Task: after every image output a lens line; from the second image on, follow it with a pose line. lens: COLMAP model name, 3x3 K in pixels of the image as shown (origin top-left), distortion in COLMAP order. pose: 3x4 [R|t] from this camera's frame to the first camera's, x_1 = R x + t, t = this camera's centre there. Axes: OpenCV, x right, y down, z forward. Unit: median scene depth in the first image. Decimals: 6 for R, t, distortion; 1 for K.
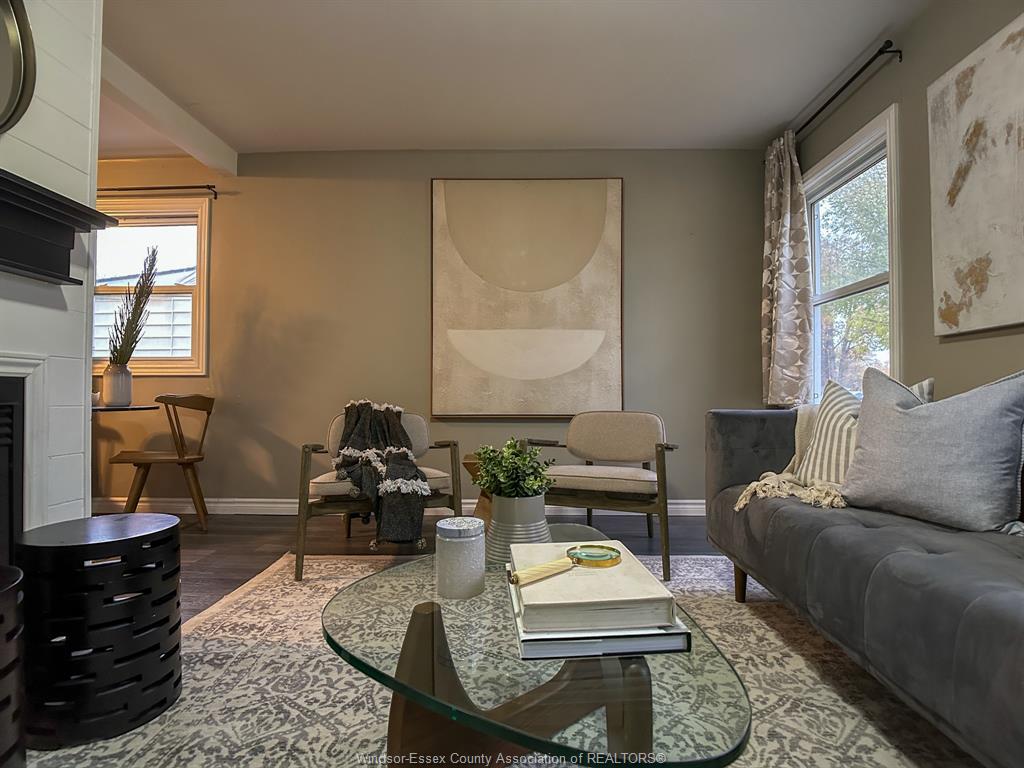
lens RADIAL K [[519.5, 0, 519.0], [0, 519.5, 390.5], [0, 0, 1]] dist [-0.006763, -0.010023]
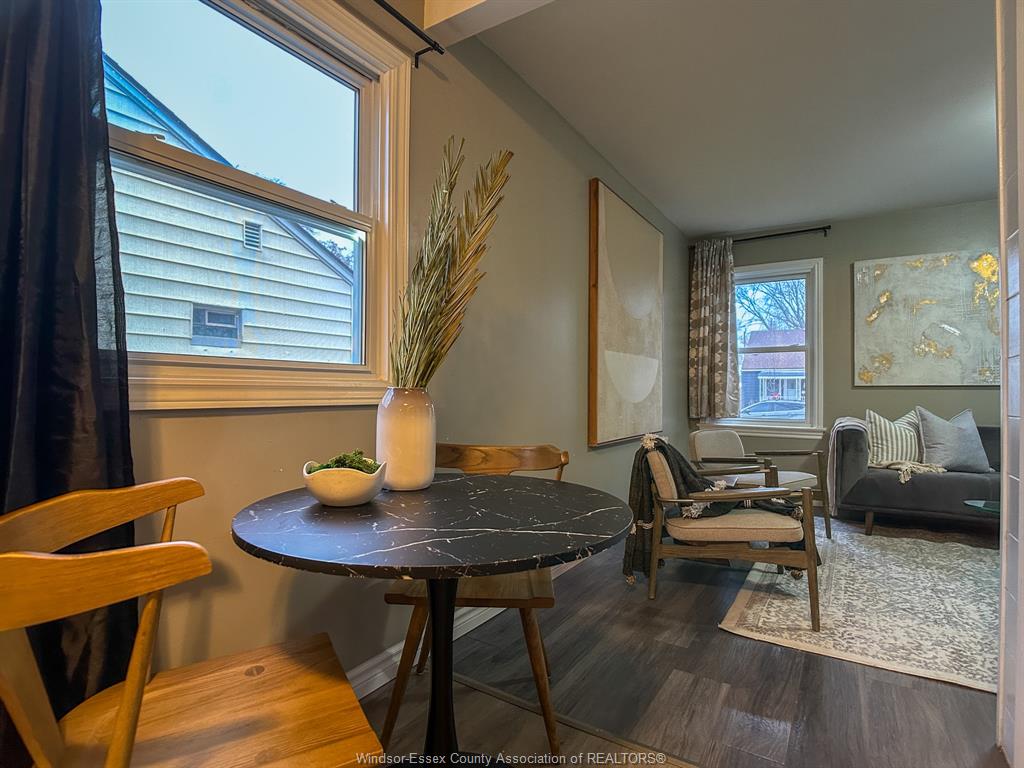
lens RADIAL K [[524.2, 0, 523.8], [0, 524.2, 389.5], [0, 0, 1]] dist [-0.000120, -0.017340]
pose [[0.519669, 0.005057, 0.854352, -1.669718], [-0.016115, 0.999863, 0.003884, -0.079097], [-0.854215, -0.015786, 0.519680, 1.057729]]
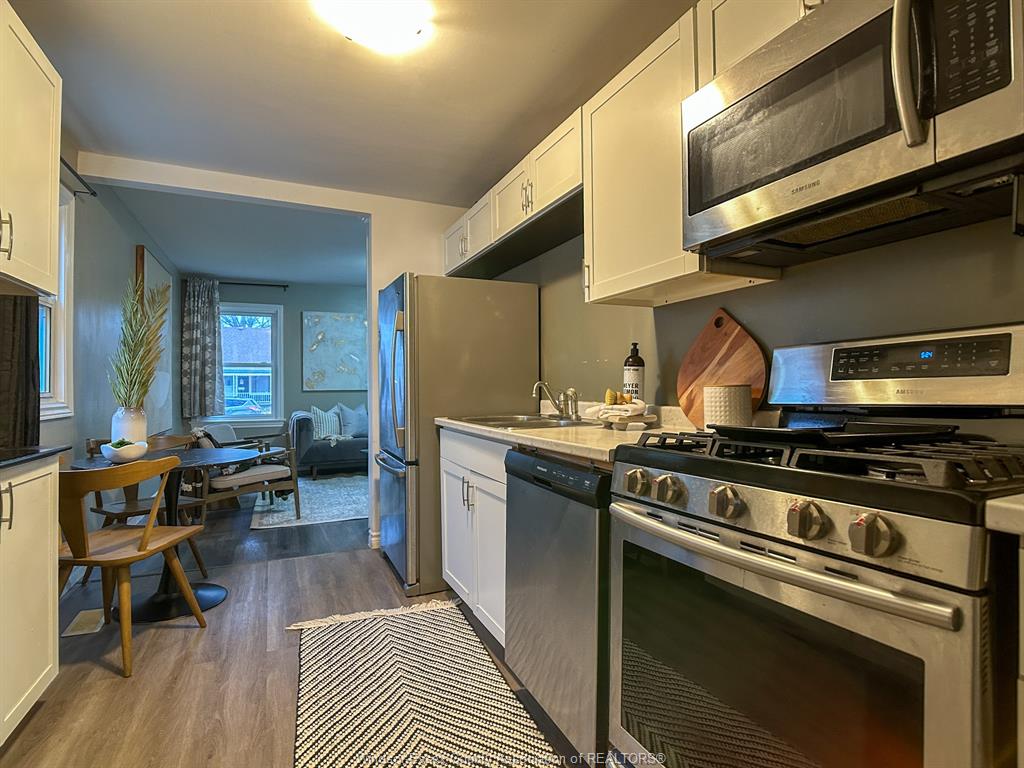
lens RADIAL K [[526.9, 0, 538.9], [0, 526.9, 384.5], [0, 0, 1]] dist [-0.001256, -0.048641]
pose [[-0.453861, 0.004336, 0.891062, -2.796710], [-0.006195, 0.999949, -0.008021, -0.128722], [-0.891051, -0.009160, -0.453811, 1.195665]]
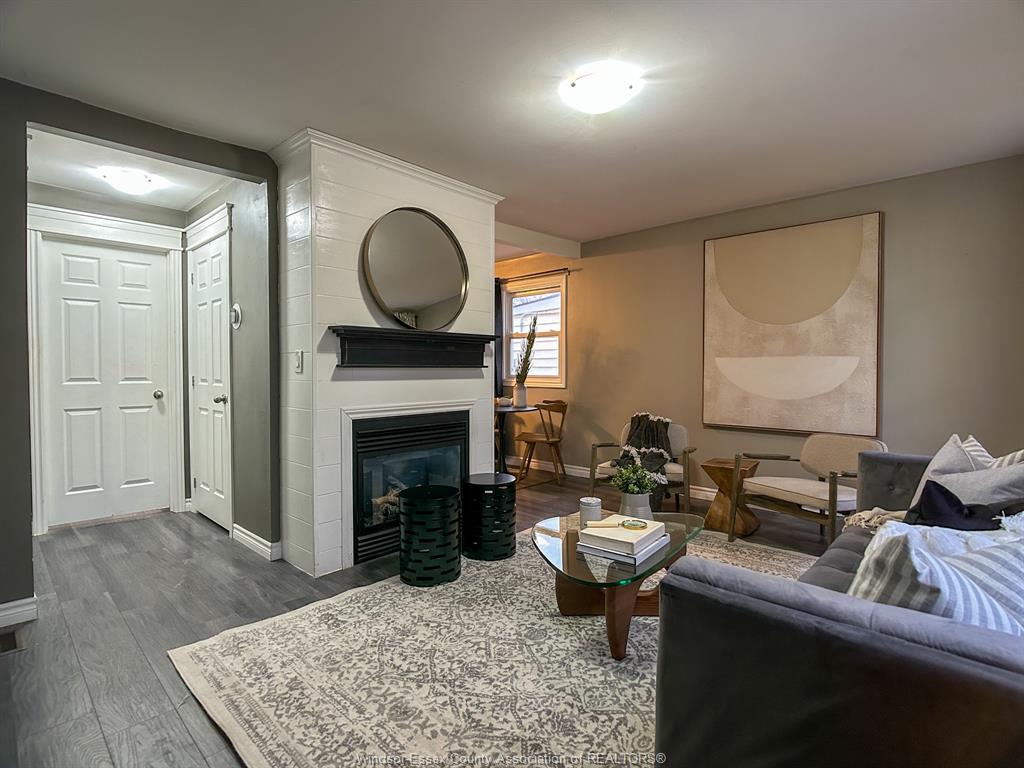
lens RADIAL K [[519.5, 0, 517.6], [0, 519.5, 381.9], [0, 0, 1]] dist [0.025105, -0.048614]
pose [[0.737632, 0.018632, -0.674946, 0.611139], [0.009559, 0.999231, 0.038030, -0.182970], [0.675135, -0.034504, 0.736887, -0.458296]]
